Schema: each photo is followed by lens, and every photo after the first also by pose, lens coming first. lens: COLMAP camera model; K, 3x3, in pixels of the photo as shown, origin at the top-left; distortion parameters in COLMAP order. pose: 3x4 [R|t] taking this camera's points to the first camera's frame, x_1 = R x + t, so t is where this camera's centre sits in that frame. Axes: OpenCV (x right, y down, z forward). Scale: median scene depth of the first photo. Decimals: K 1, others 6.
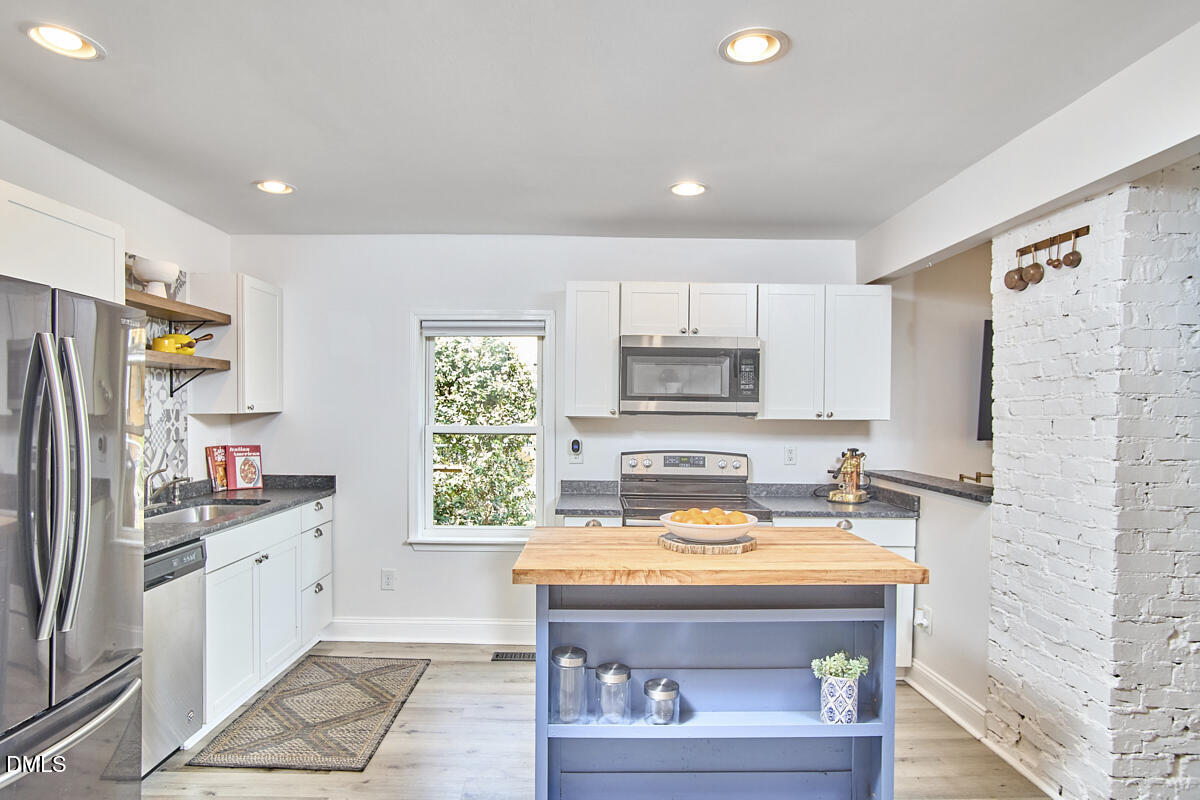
lens RADIAL K [[677.0, 0, 594.3], [0, 677.0, 403.4], [0, 0, 1]] dist [-0.017805, 0.000523]
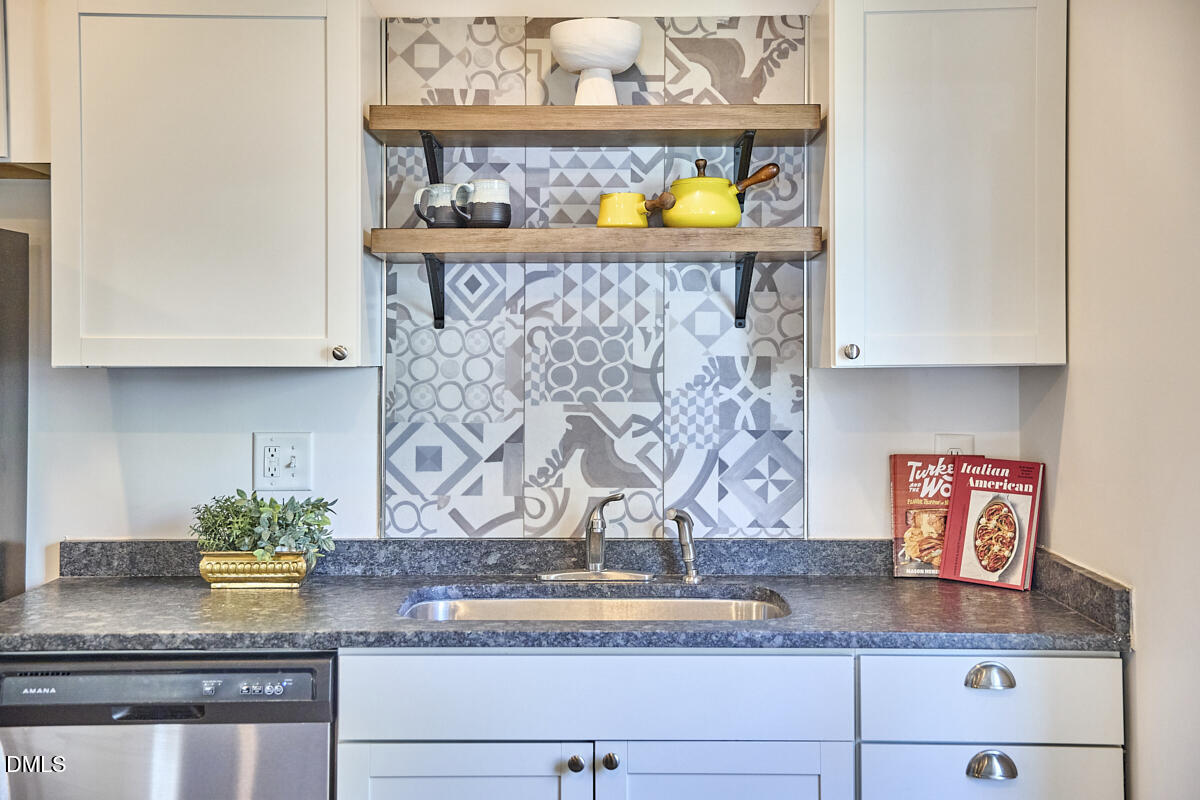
lens RADIAL K [[1453.5, 0, 581.6], [0, 1453.5, 354.6], [0, 0, 1]] dist [0.100719, 0.000000]
pose [[-0.033780, -0.003539, -0.999423, 0.266476], [0.012729, 0.999911, -0.003971, 0.009280], [0.999348, -0.012855, -0.033732, 0.886785]]
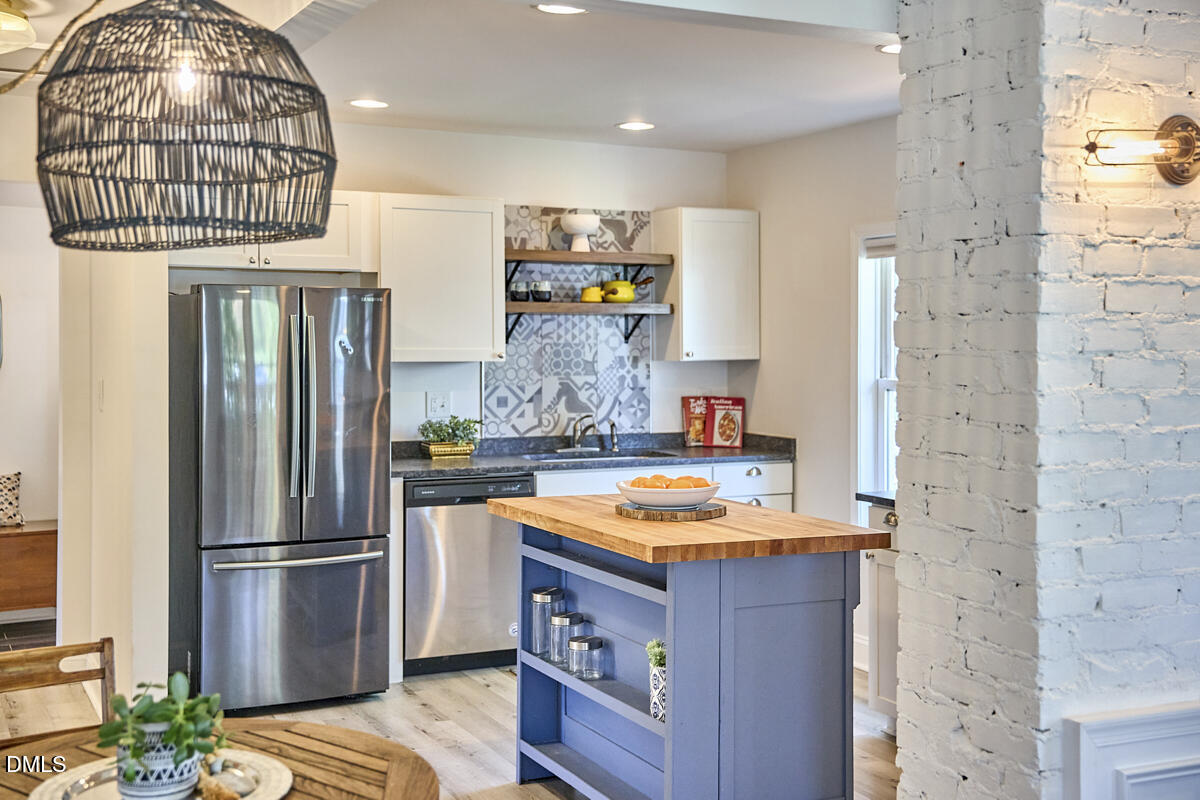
lens RADIAL K [[1453.5, 0, 595.9], [0, 1453.5, 355.8], [0, 0, 1]] dist [0.100719, 0.000000]
pose [[0.422815, 0.007278, -0.906187, 1.210707], [0.010465, 0.999862, 0.012913, -0.018569], [0.906156, -0.014943, 0.422680, 0.060875]]
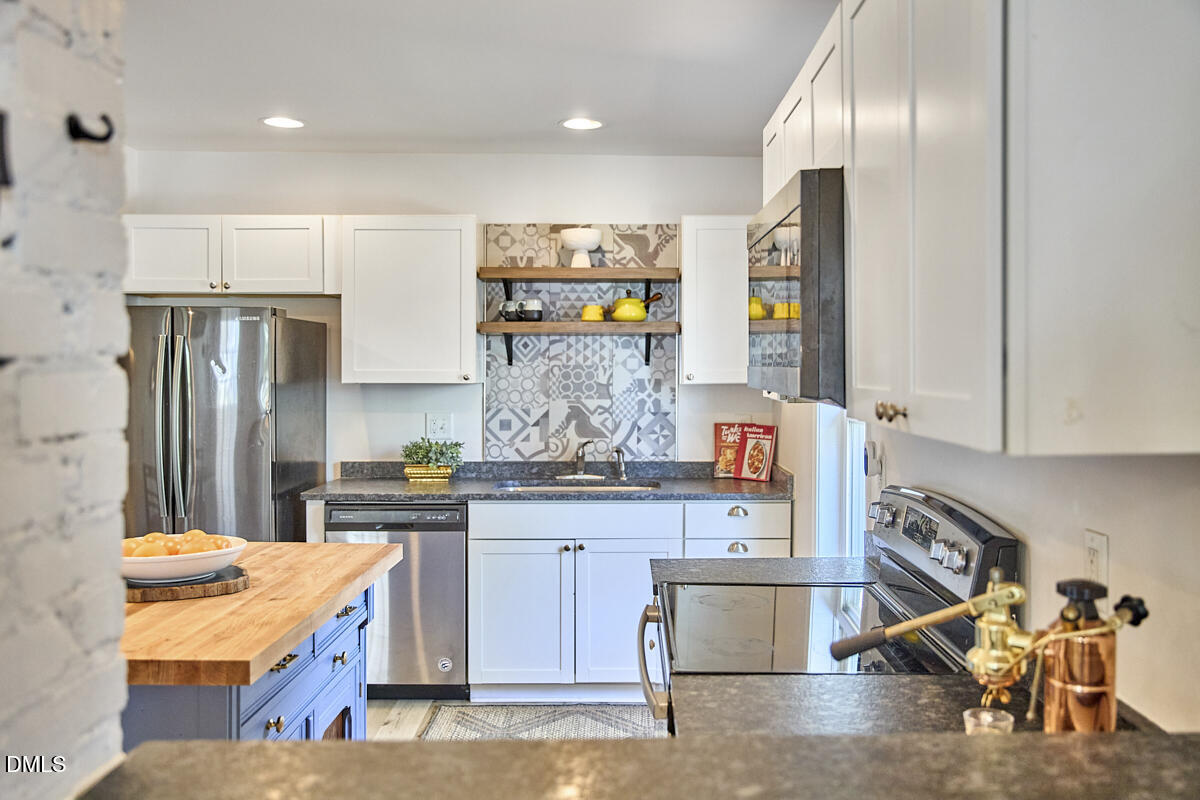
lens RADIAL K [[1026.7, 0, 623.9], [0, 1026.7, 394.1], [0, 0, 1]] dist [-0.008150, 0.001325]
pose [[-0.021913, 0.017216, -0.999612, 0.740027], [0.010401, 0.999802, 0.016991, 0.005186], [0.999706, -0.010024, -0.022087, 0.950489]]
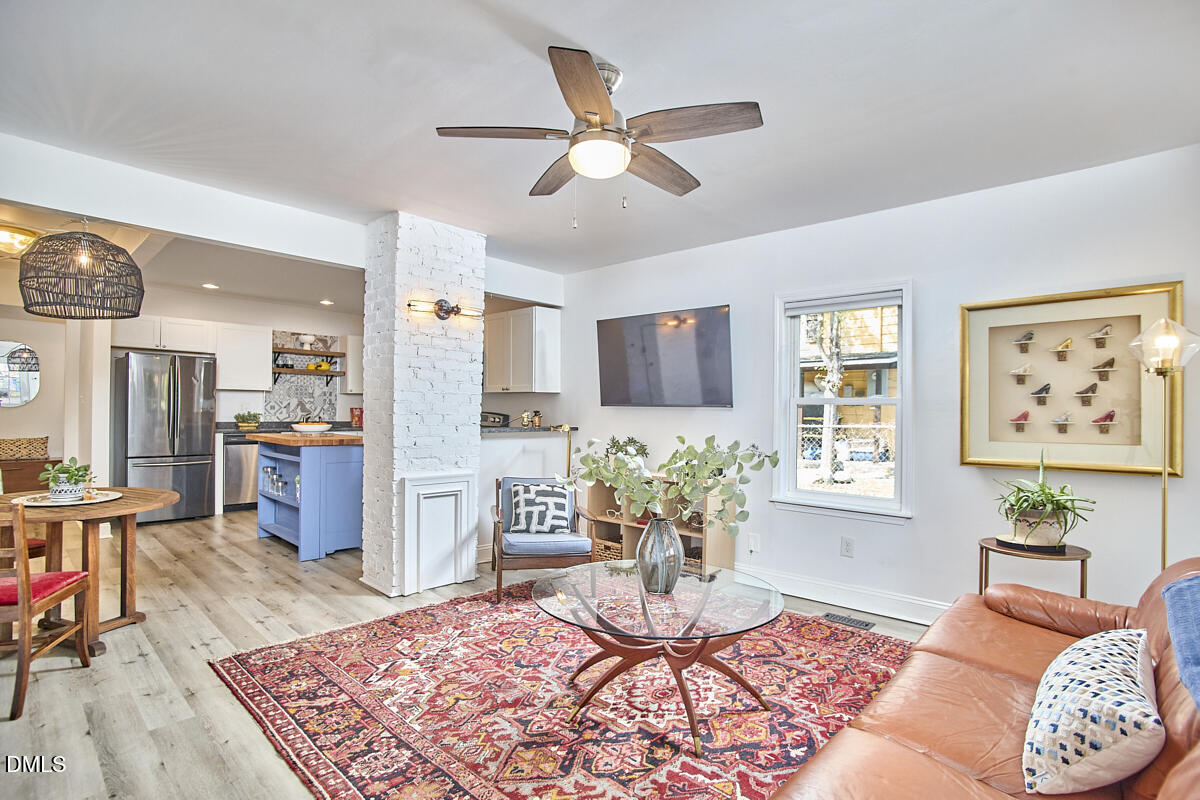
lens RADIAL K [[578.7, 0, 592.7], [0, 578.7, 410.7], [0, 0, 1]] dist [-0.057101, 0.001301]
pose [[0.727326, 0.010816, -0.686207, 1.518036], [-0.004458, 0.999929, 0.011035, 0.051030], [0.686278, -0.004967, 0.727323, 0.108223]]
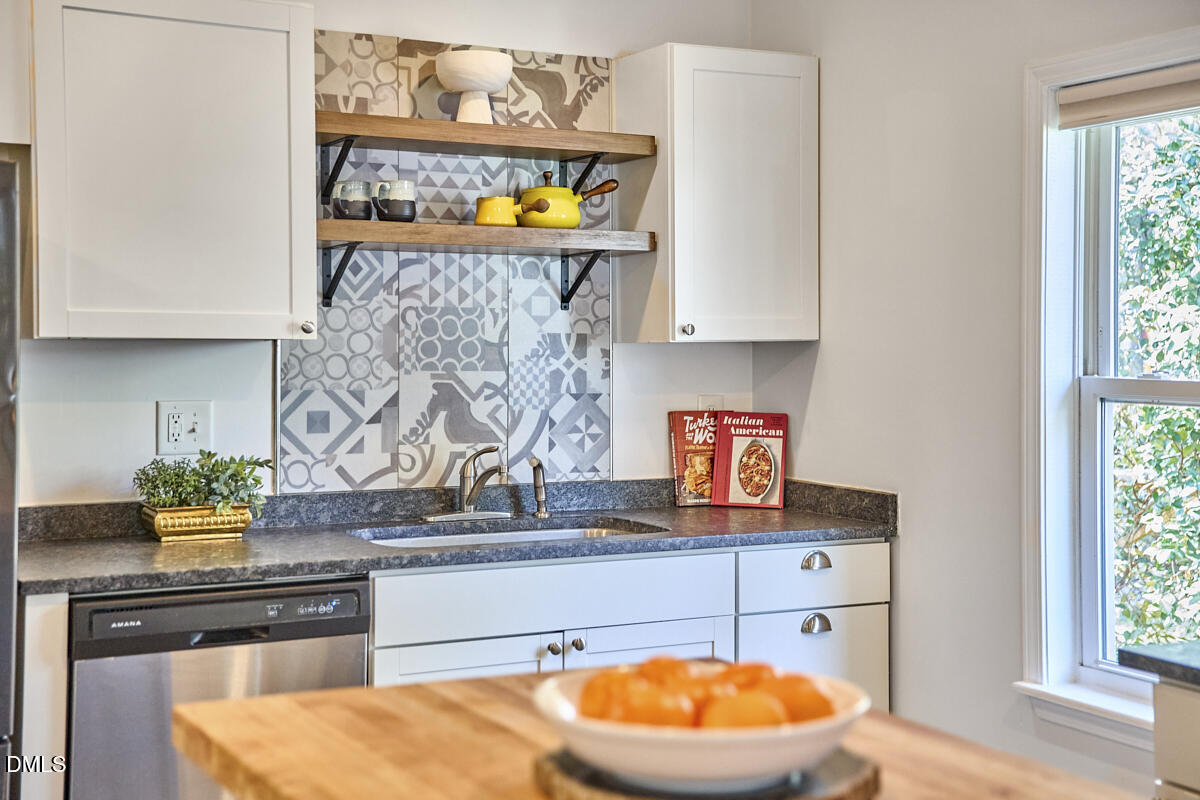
lens RADIAL K [[1697.8, 0, 588.2], [0, 1697.8, 354.3], [0, 0, 1]] dist [0.169457, 0.000000]
pose [[0.455116, 0.005571, -0.890415, 0.504824], [0.007577, 0.999920, 0.010129, 0.010952], [0.890400, -0.011357, 0.455038, 0.406672]]
